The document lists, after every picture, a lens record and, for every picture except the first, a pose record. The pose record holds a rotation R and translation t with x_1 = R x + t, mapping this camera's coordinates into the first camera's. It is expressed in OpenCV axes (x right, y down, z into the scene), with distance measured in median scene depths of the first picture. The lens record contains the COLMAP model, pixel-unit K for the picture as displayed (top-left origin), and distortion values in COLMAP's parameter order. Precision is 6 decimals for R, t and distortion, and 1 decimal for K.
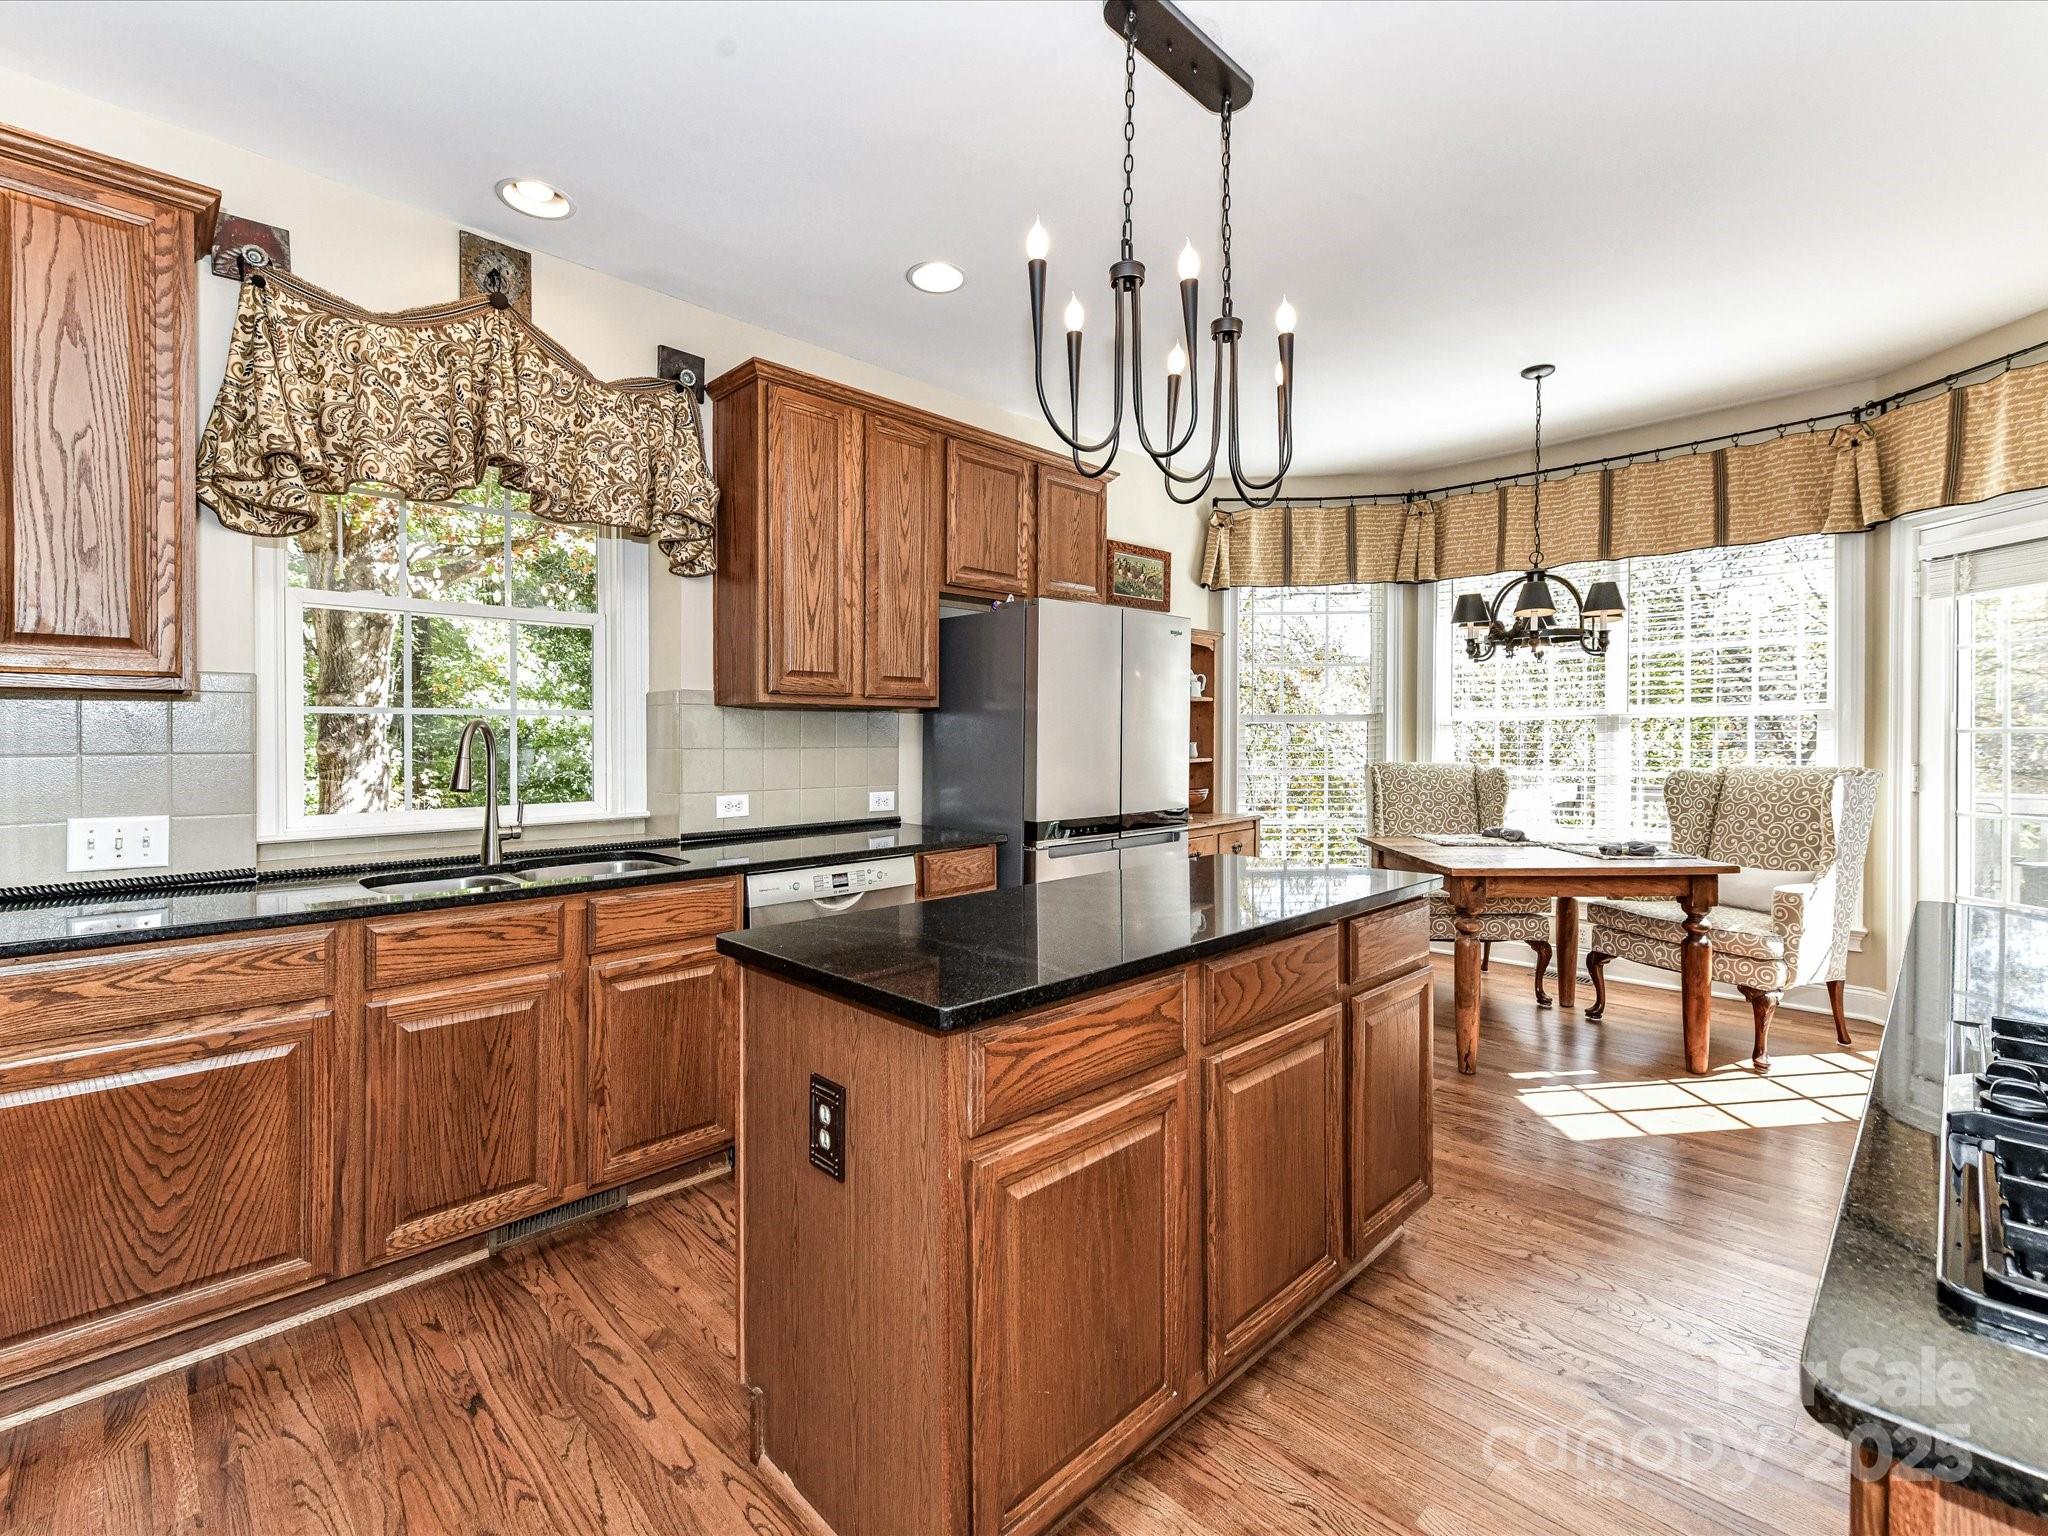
lens RADIAL K [[907.1, 0, 1021.0], [0, 907.1, 738.4], [0, 0, 1]] dist [-0.001727, -0.000814]
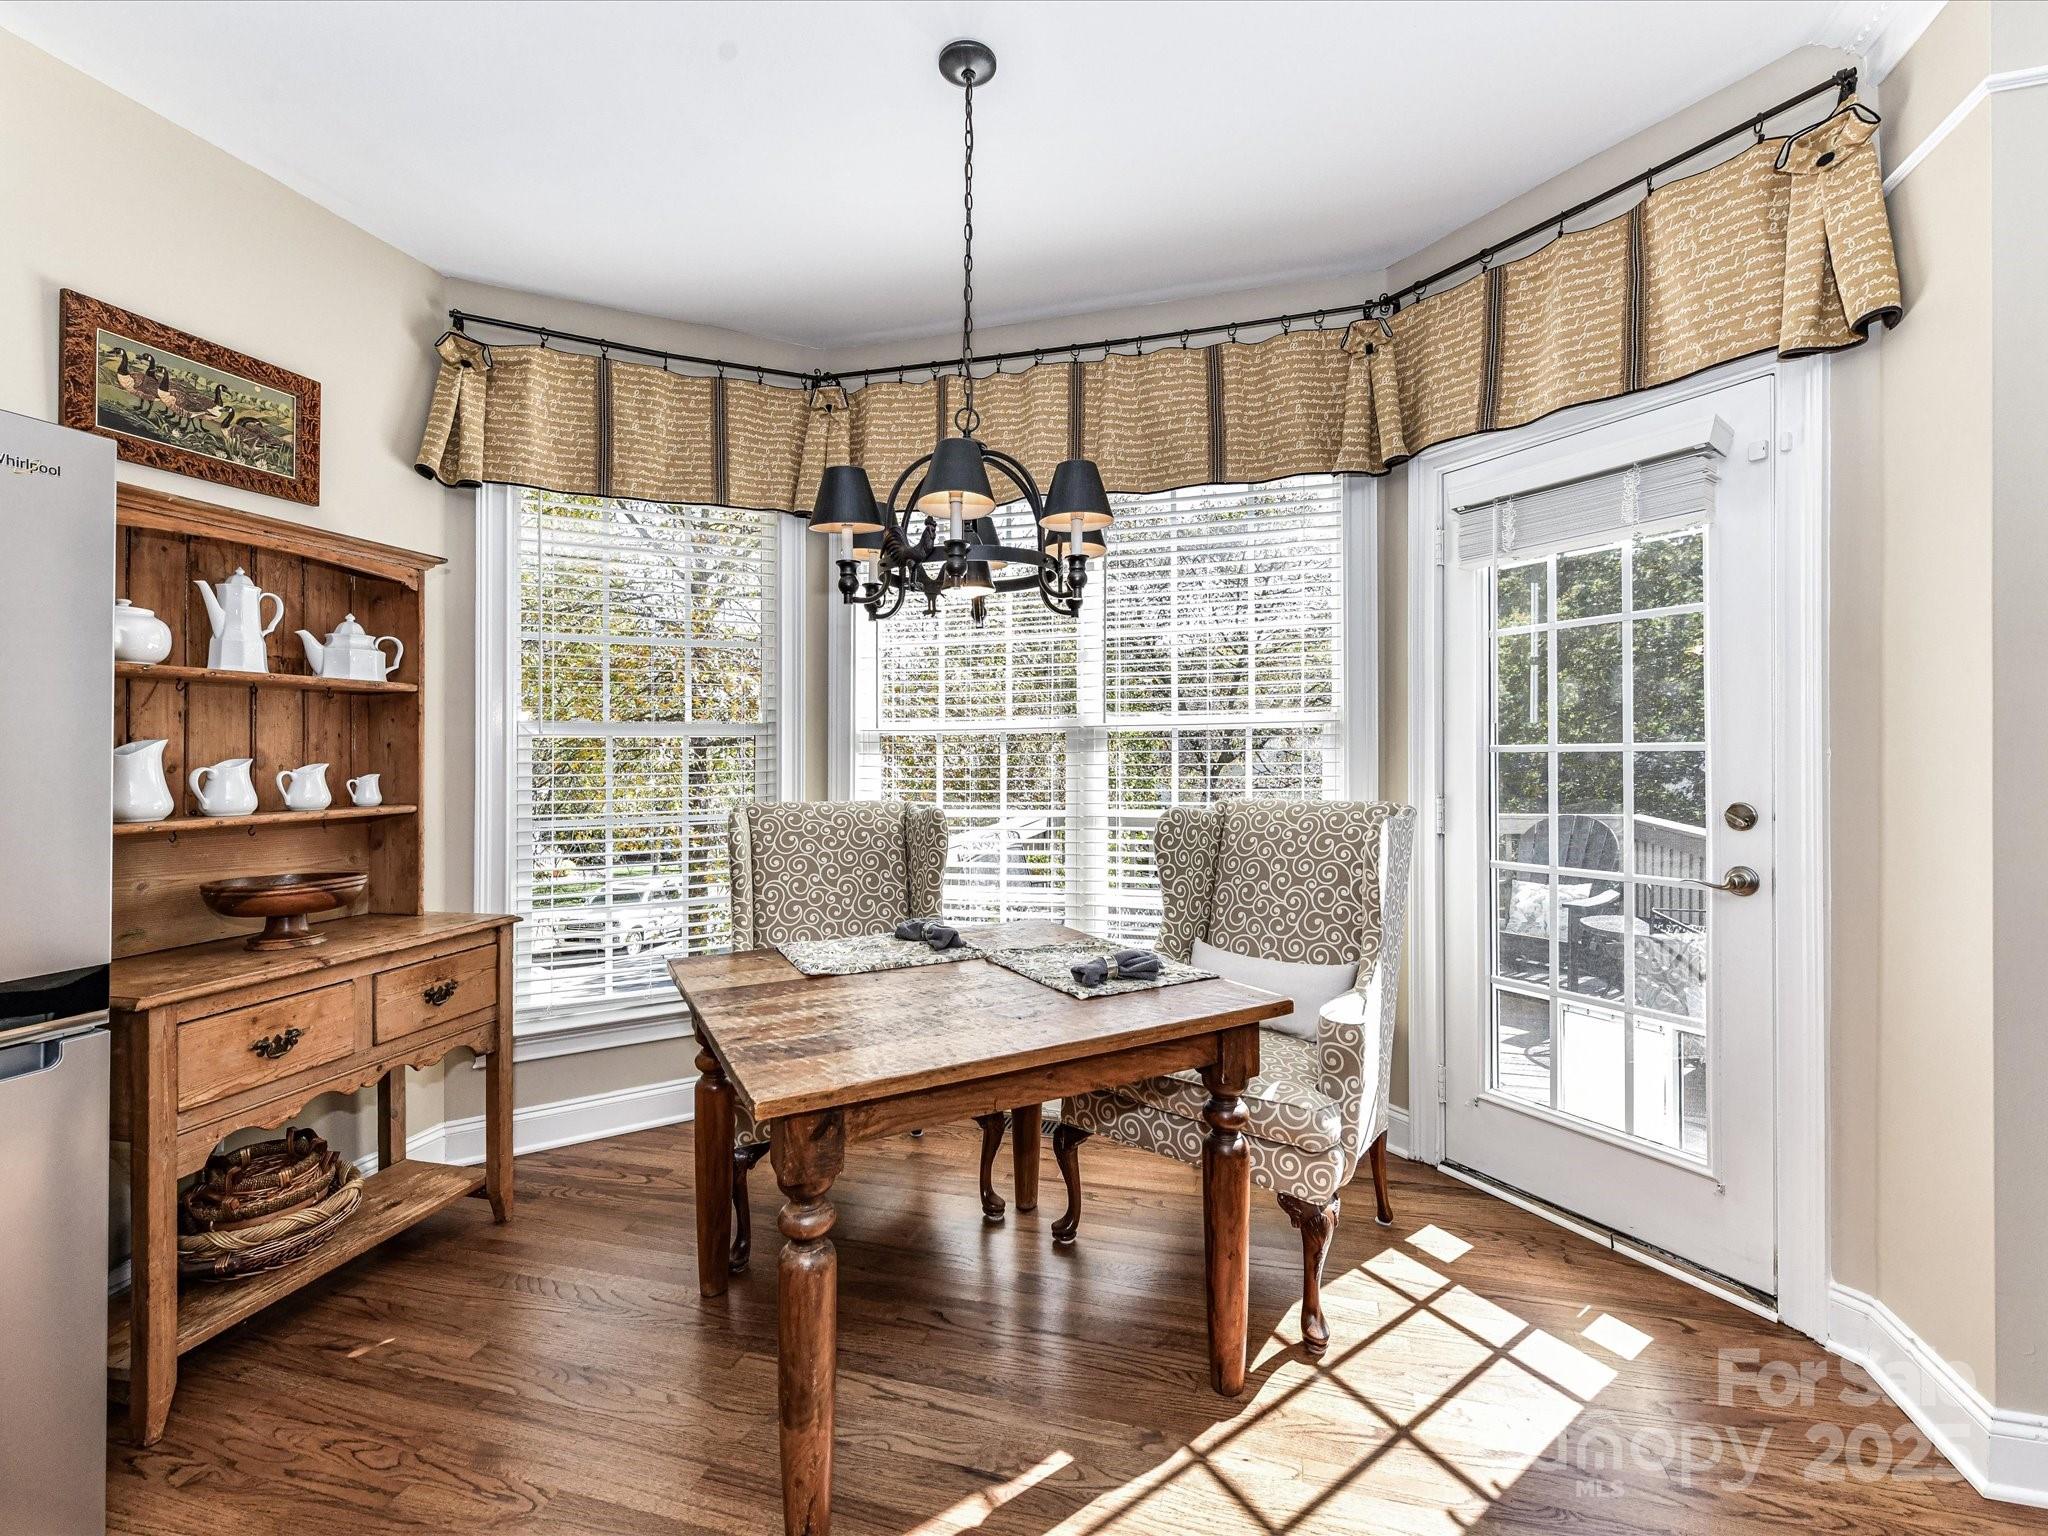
lens RADIAL K [[907.1, 0, 1027.1], [0, 907.1, 757.2], [0, 0, 1]] dist [-0.001727, -0.000814]
pose [[0.866652, -0.004920, 0.498889, 0.313546], [0.005783, 0.999983, -0.000185, -0.003715], [-0.498879, 0.003045, 0.866666, 0.493519]]
